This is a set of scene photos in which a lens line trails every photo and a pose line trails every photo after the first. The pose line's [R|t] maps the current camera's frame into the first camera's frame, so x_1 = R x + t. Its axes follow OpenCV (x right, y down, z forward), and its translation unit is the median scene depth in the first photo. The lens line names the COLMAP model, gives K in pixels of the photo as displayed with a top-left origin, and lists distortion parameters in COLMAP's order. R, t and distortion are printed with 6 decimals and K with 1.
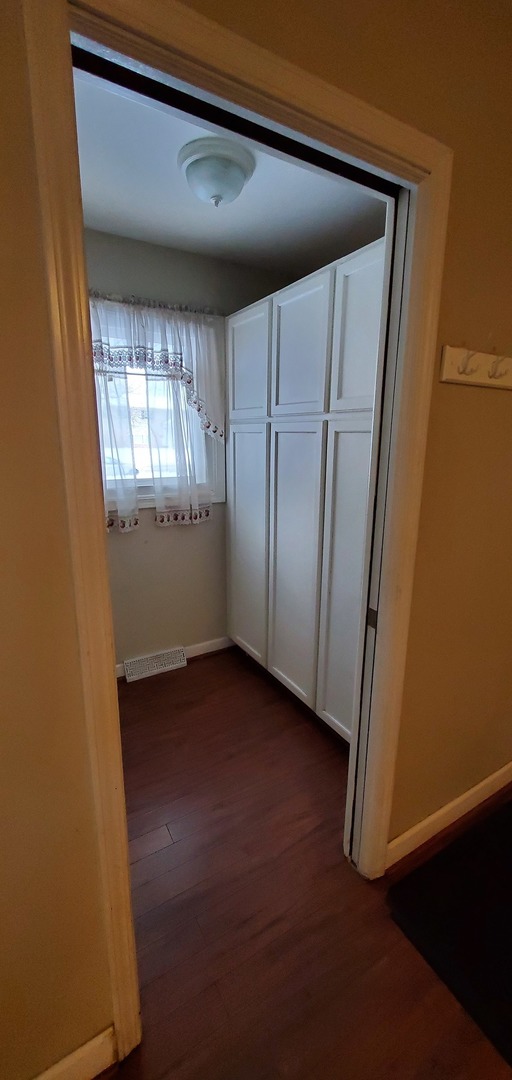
lens RADIAL K [[428.8, 0, 261.6], [0, 428.8, 539.2], [0, 0, 1]] dist [0.006977, -0.000306]
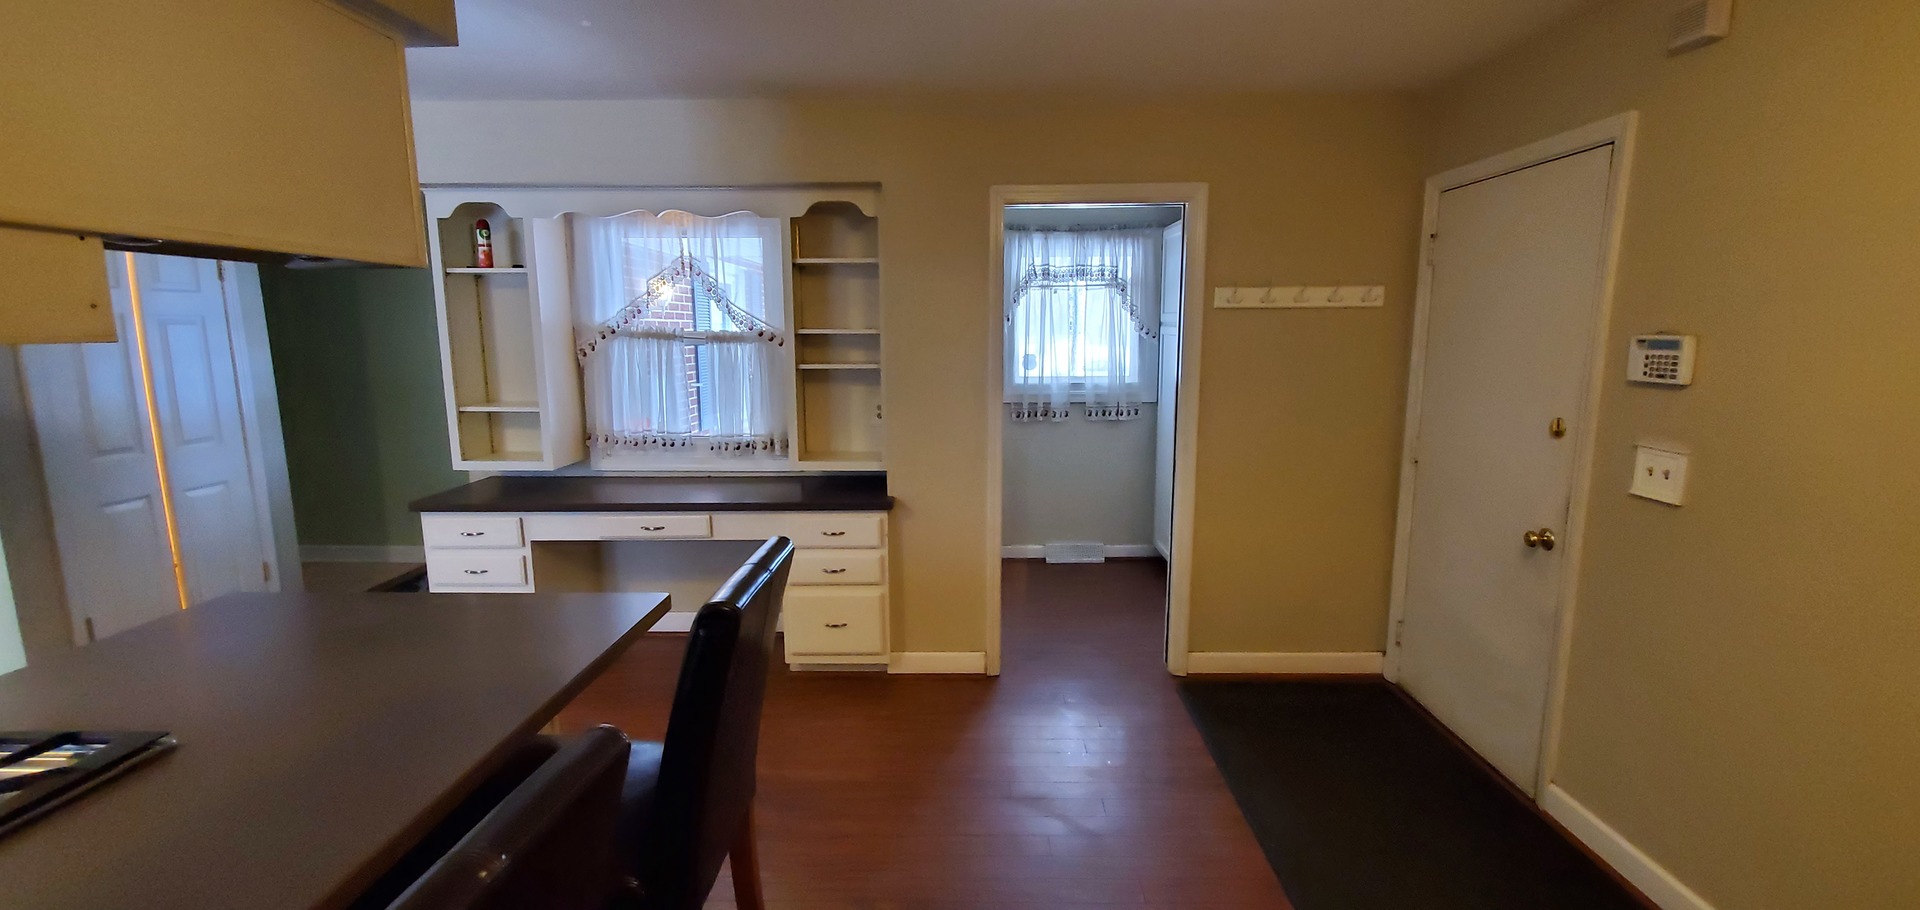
lens RADIAL K [[762.2, 0, 956.9], [0, 762.2, 441.2], [0, 0, 1]] dist [0.006977, -0.000306]
pose [[0.845150, 0.062776, -0.530829, 0.522836], [-0.106888, 0.992870, -0.052763, 0.164059], [0.523732, 0.101332, 0.845835, -0.821250]]
